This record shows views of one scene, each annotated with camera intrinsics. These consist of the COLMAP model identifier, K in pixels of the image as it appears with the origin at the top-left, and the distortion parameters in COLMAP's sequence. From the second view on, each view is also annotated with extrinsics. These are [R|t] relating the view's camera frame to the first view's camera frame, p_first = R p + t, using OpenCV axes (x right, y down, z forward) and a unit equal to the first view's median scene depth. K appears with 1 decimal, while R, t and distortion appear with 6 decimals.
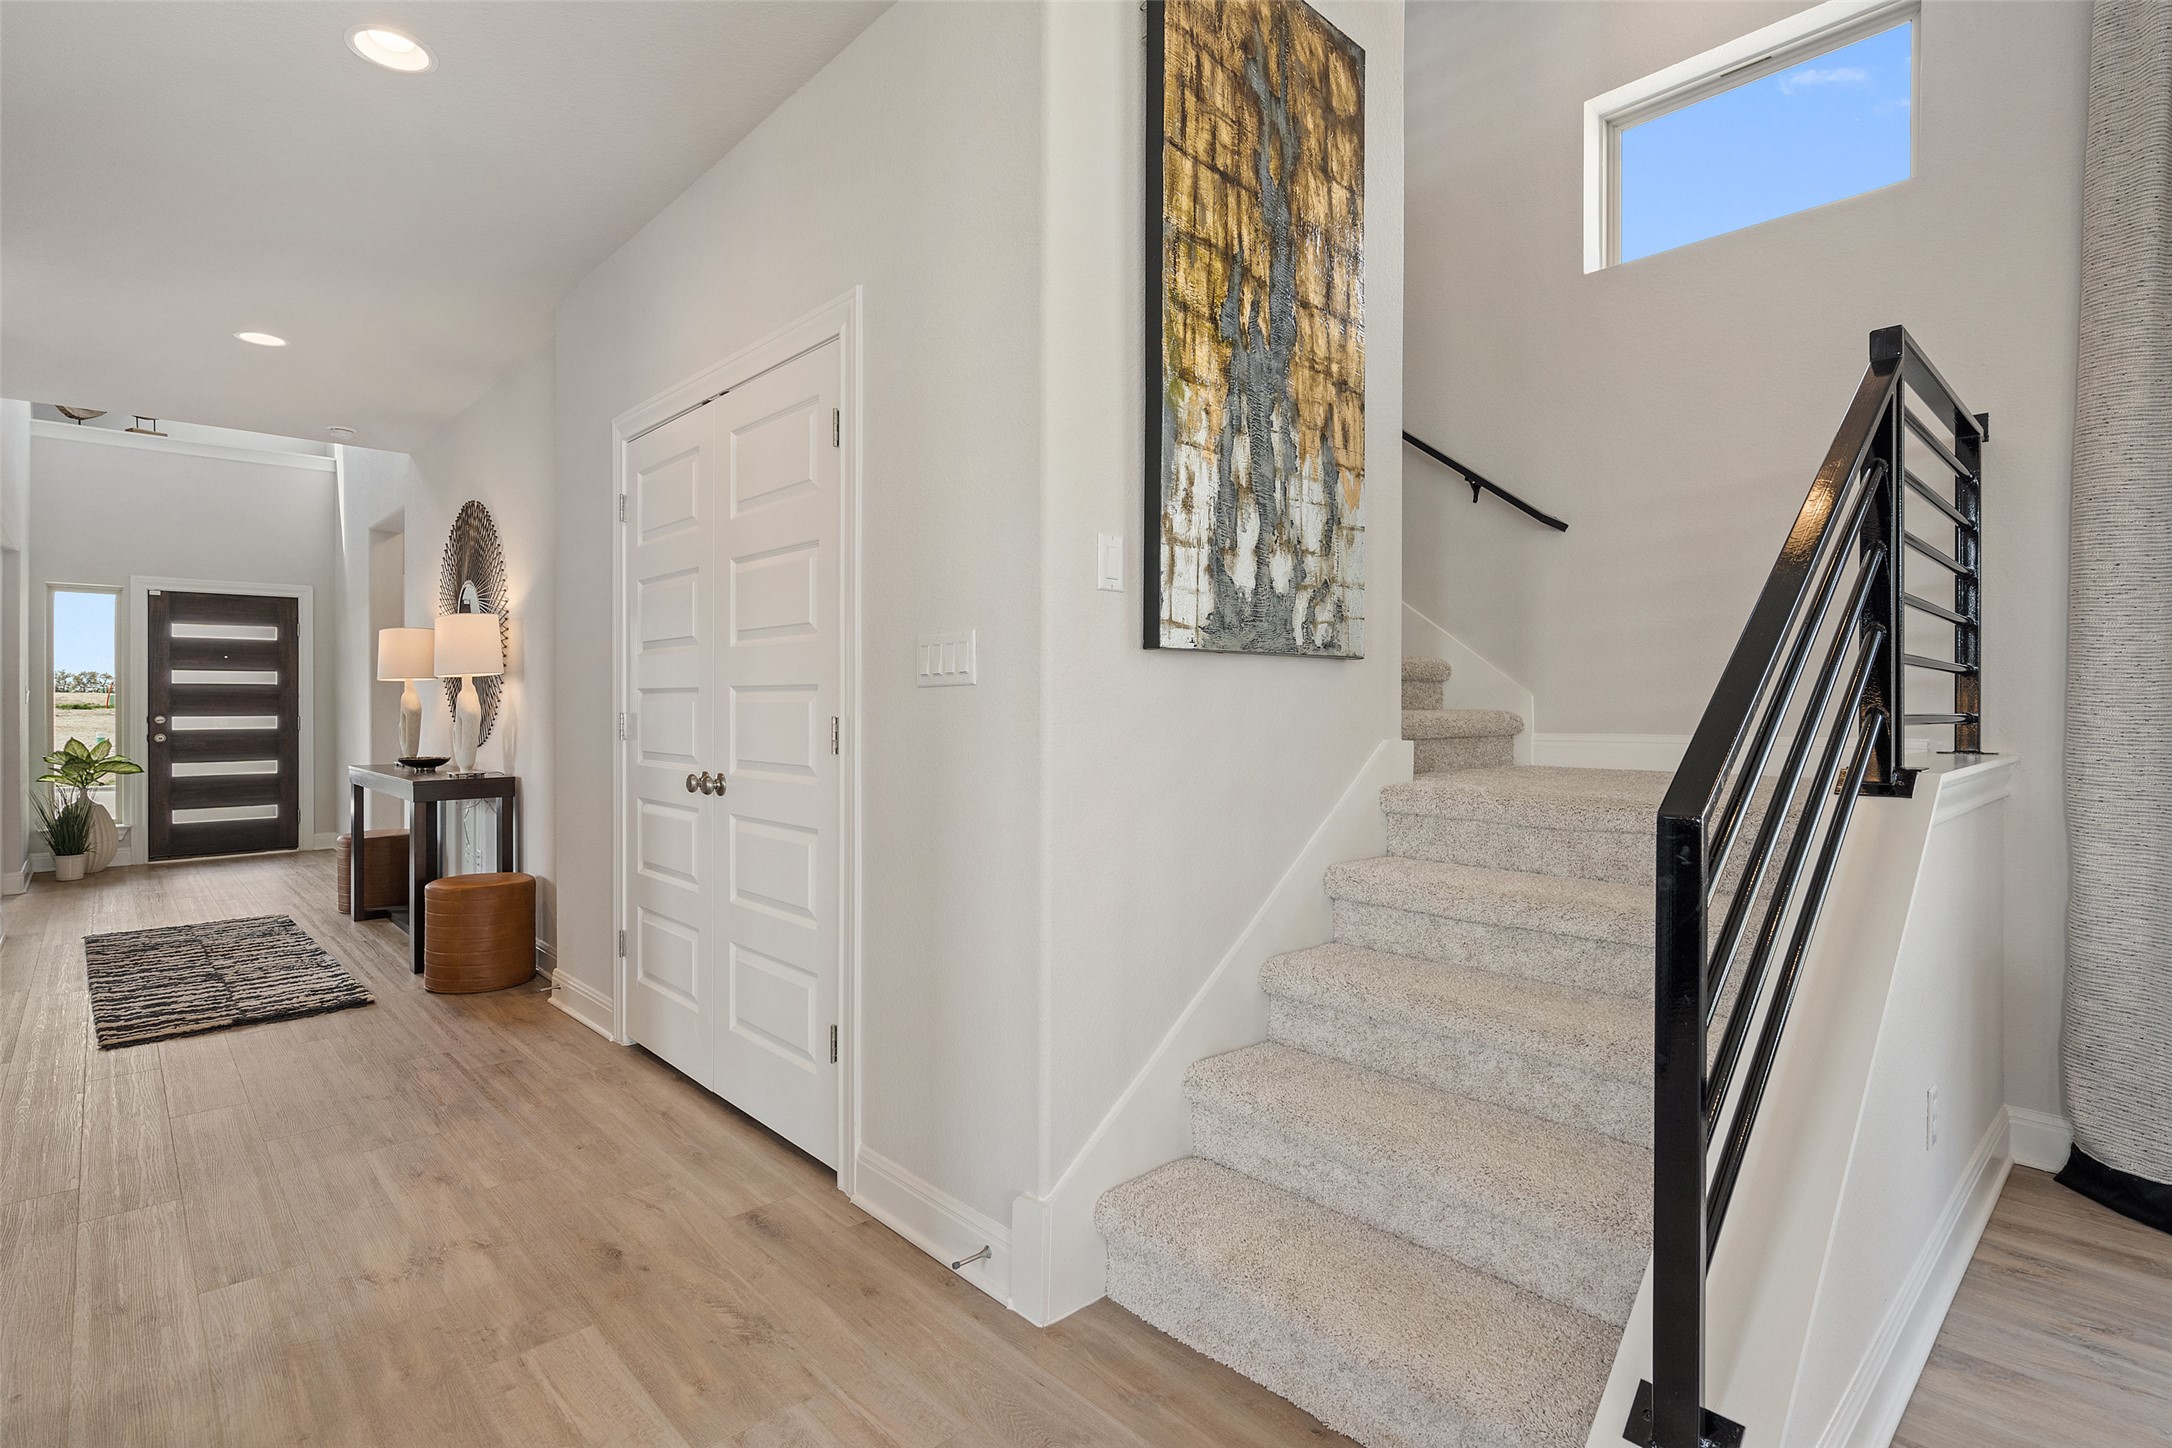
lens RADIAL K [[1044.3, 0, 1100.7], [0, 1044.3, 706.0], [0, 0, 1]] dist [-0.006785, -0.003924]
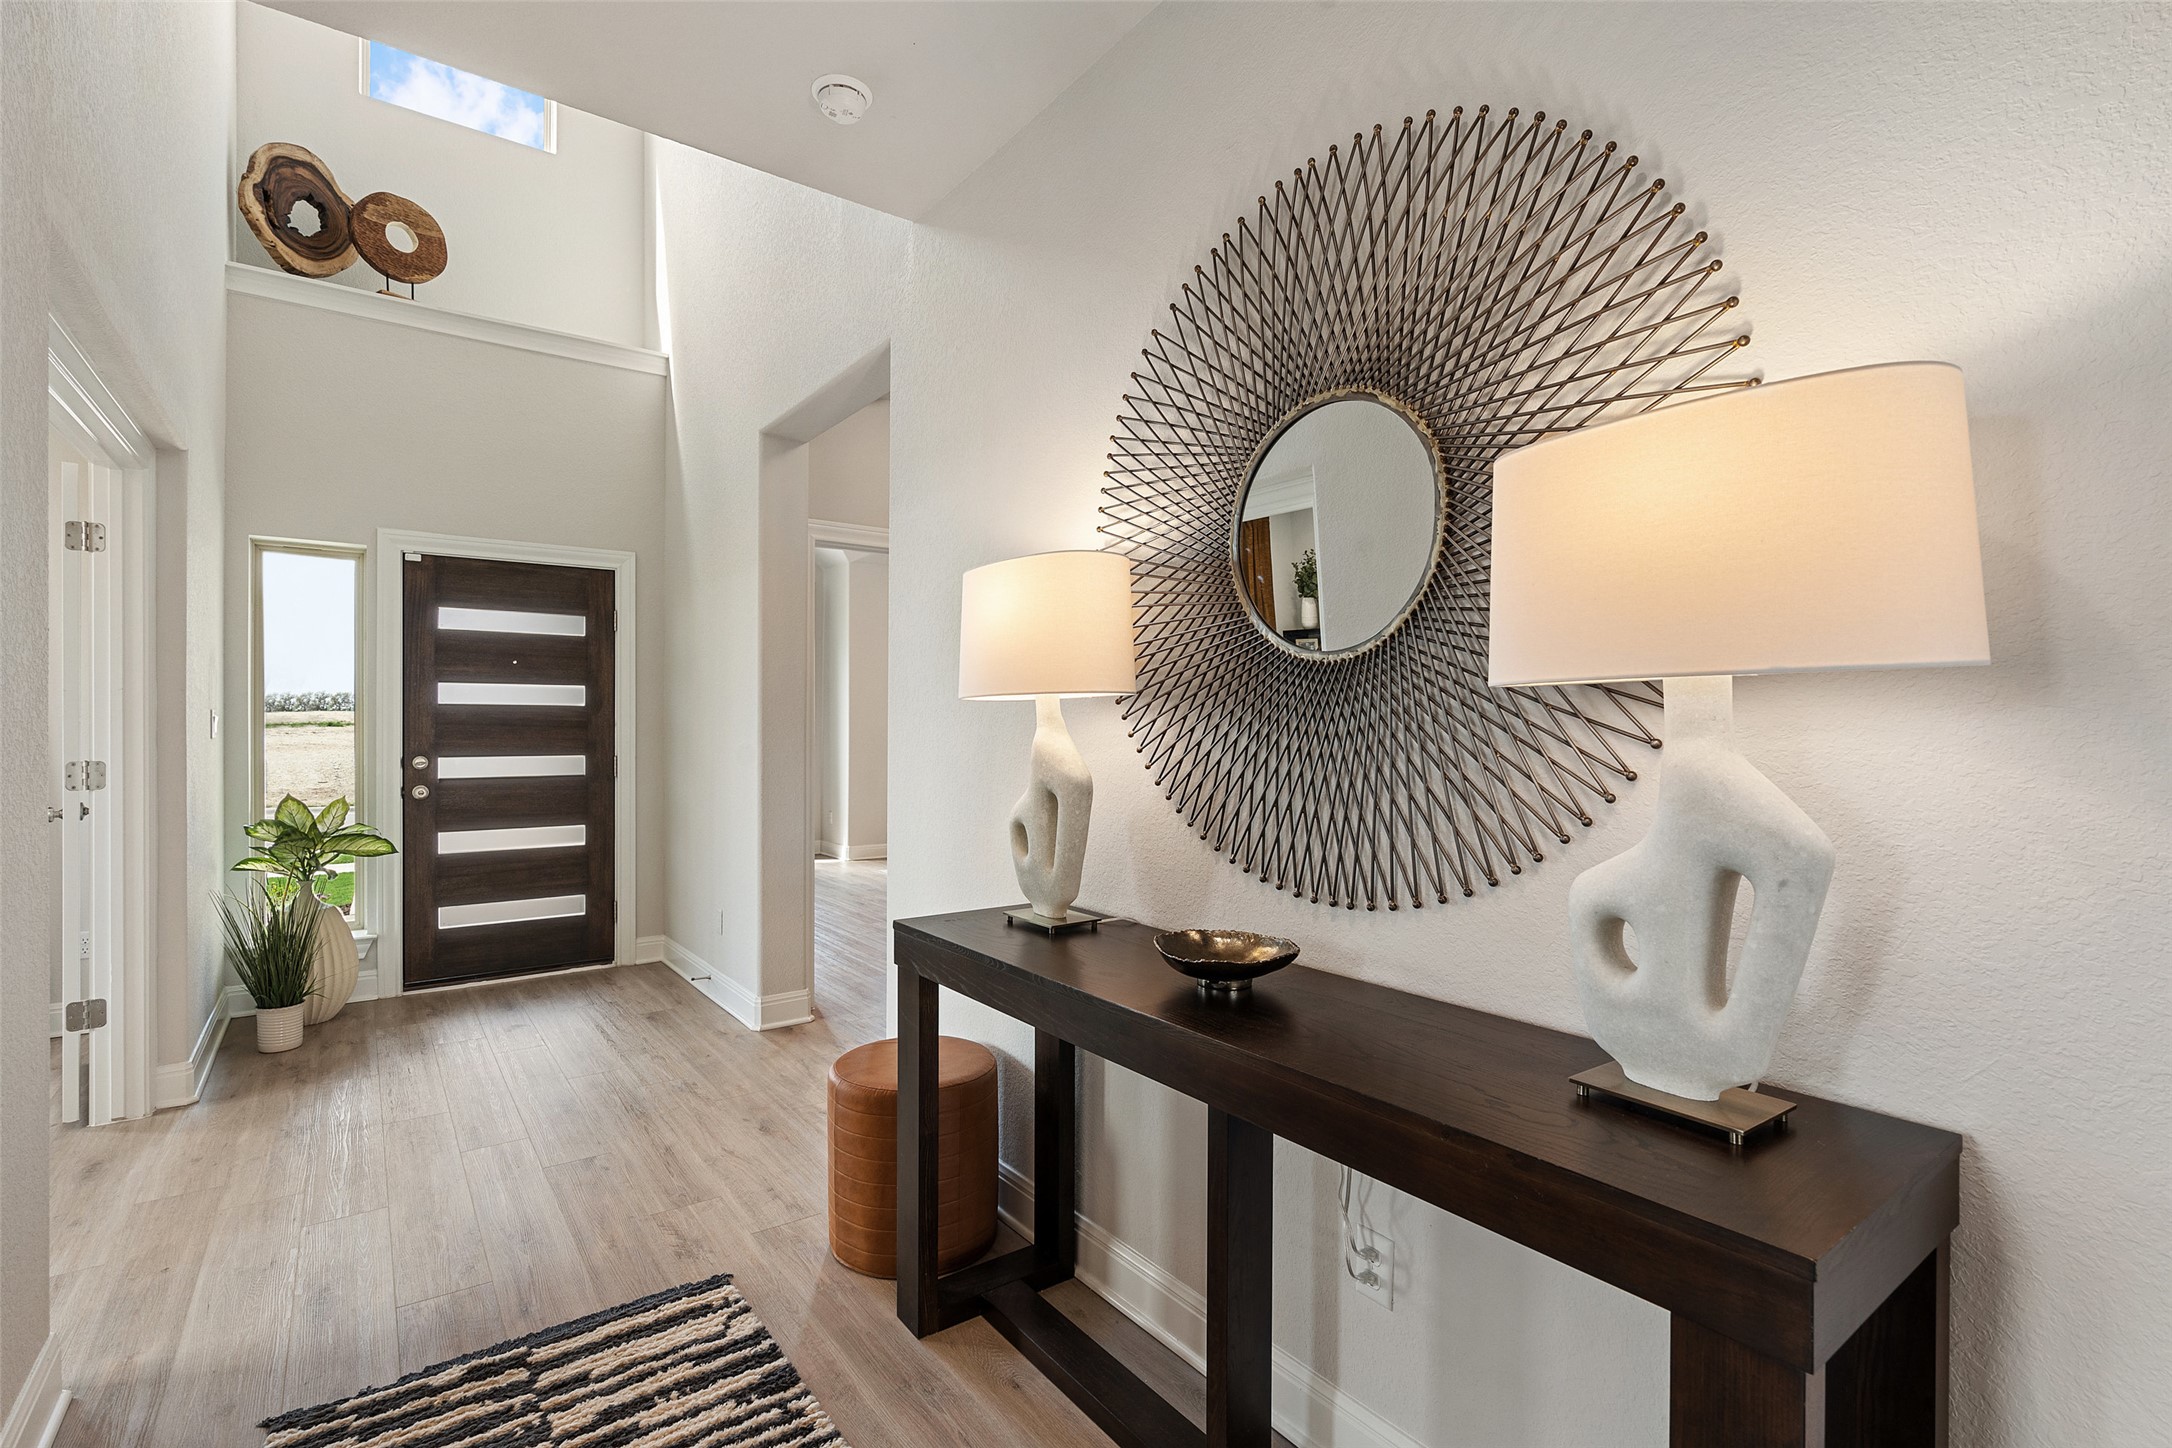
lens RADIAL K [[990.5, 0, 1063.6], [0, 990.5, 734.2], [0, 0, 1]] dist [-0.004426, 0.000256]
pose [[0.990277, 0.007144, -0.138926, -1.388069], [-0.006329, 0.999960, 0.006304, -0.030679], [0.138965, -0.005363, 0.990283, 1.458520]]
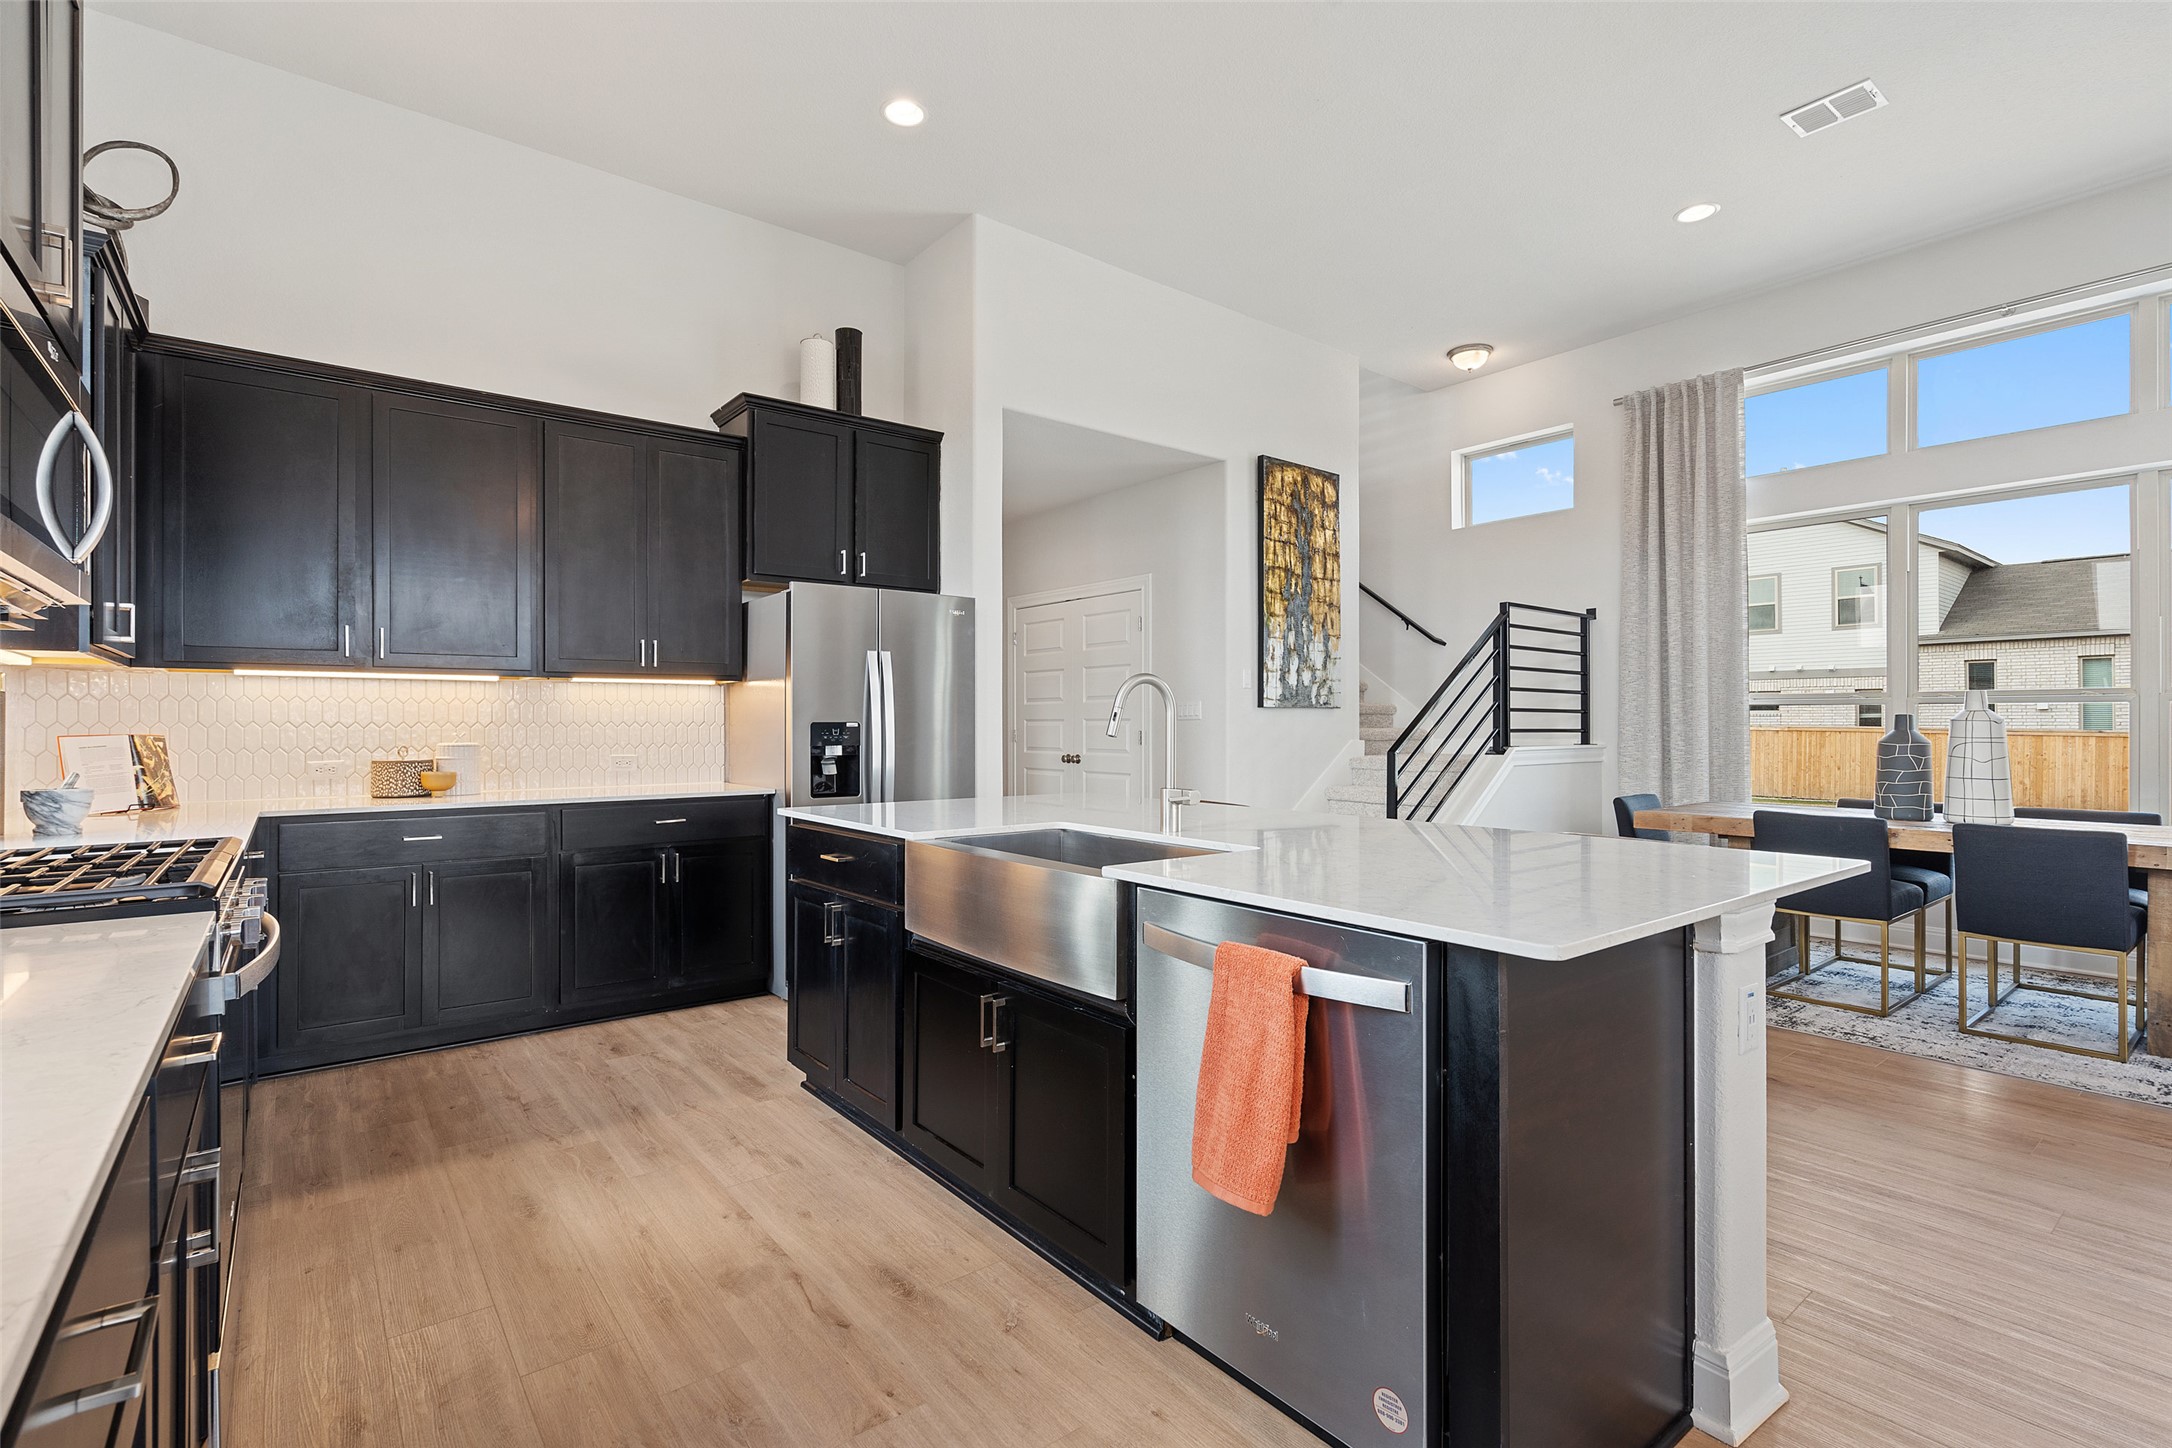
lens RADIAL K [[990.5, 0, 1081.1], [0, 990.5, 715.3], [0, 0, 1]] dist [-0.004426, 0.000256]
pose [[0.995331, -0.005615, -0.096359, -0.160140], [0.004349, 0.999902, -0.013343, 0.003350], [0.096424, 0.012861, 0.995257, -1.572108]]
